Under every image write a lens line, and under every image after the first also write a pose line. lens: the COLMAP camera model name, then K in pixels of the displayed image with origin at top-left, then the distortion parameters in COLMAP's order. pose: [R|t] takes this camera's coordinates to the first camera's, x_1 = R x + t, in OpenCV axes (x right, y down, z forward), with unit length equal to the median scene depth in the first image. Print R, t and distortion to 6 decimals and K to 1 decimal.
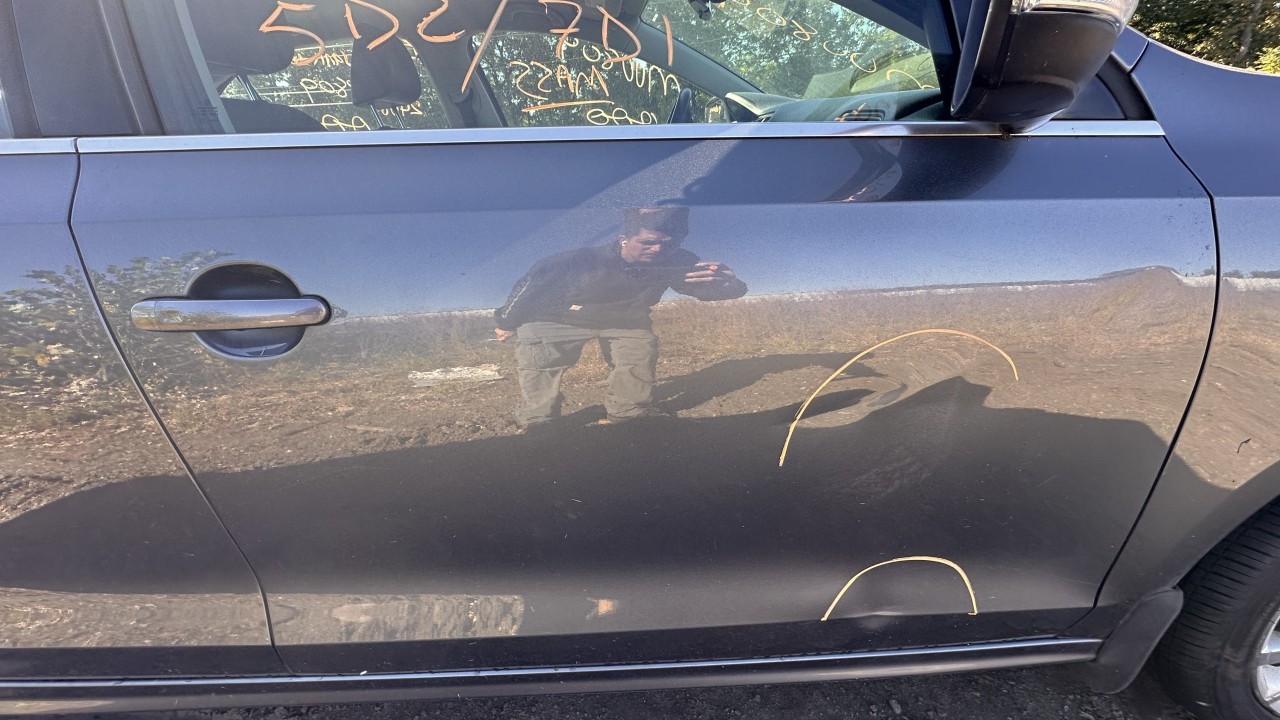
lens RADIAL K [[503.3, 0, 643.5], [0, 503.3, 362.5], [0, 0, 1]] dist [0.006943, -0.002369]
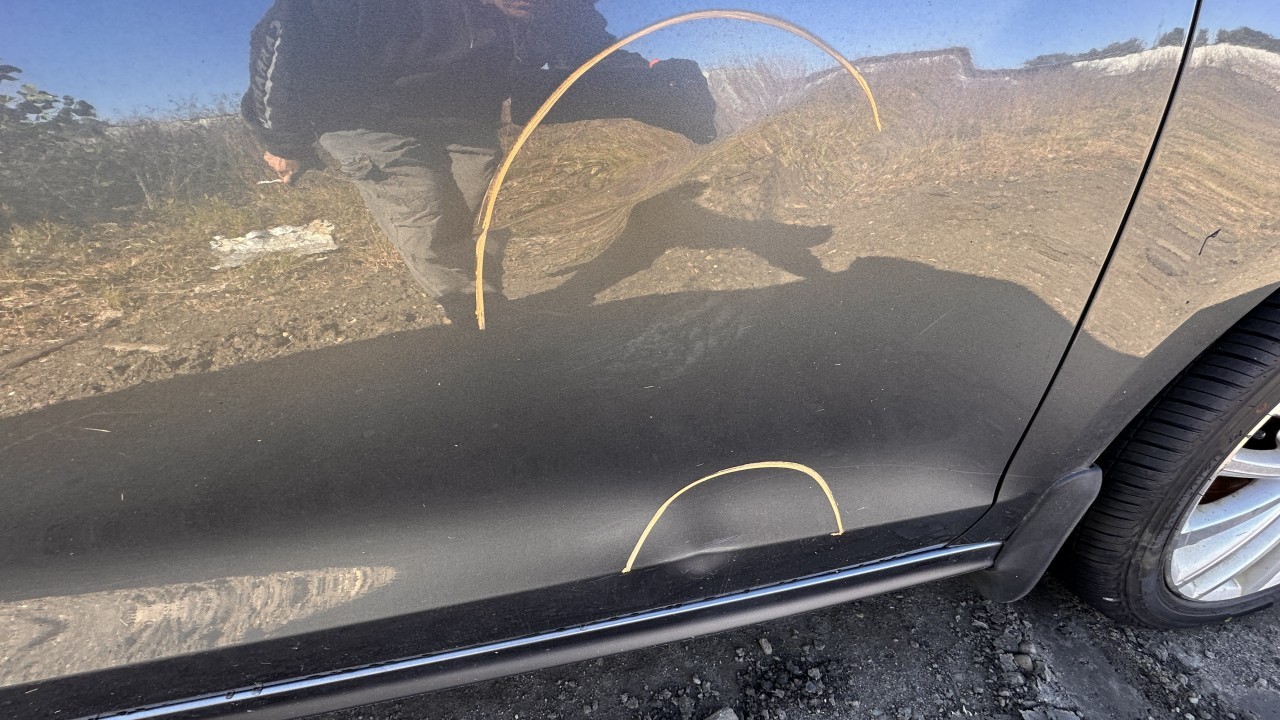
lens RADIAL K [[503.3, 0, 643.5], [0, 503.3, 362.5], [0, 0, 1]] dist [0.006943, -0.002369]
pose [[0.988360, -0.082688, 0.127698, 0.307095], [0.067075, 0.990254, 0.122061, 0.154474], [-0.136547, -0.112074, 0.984274, 0.363895]]
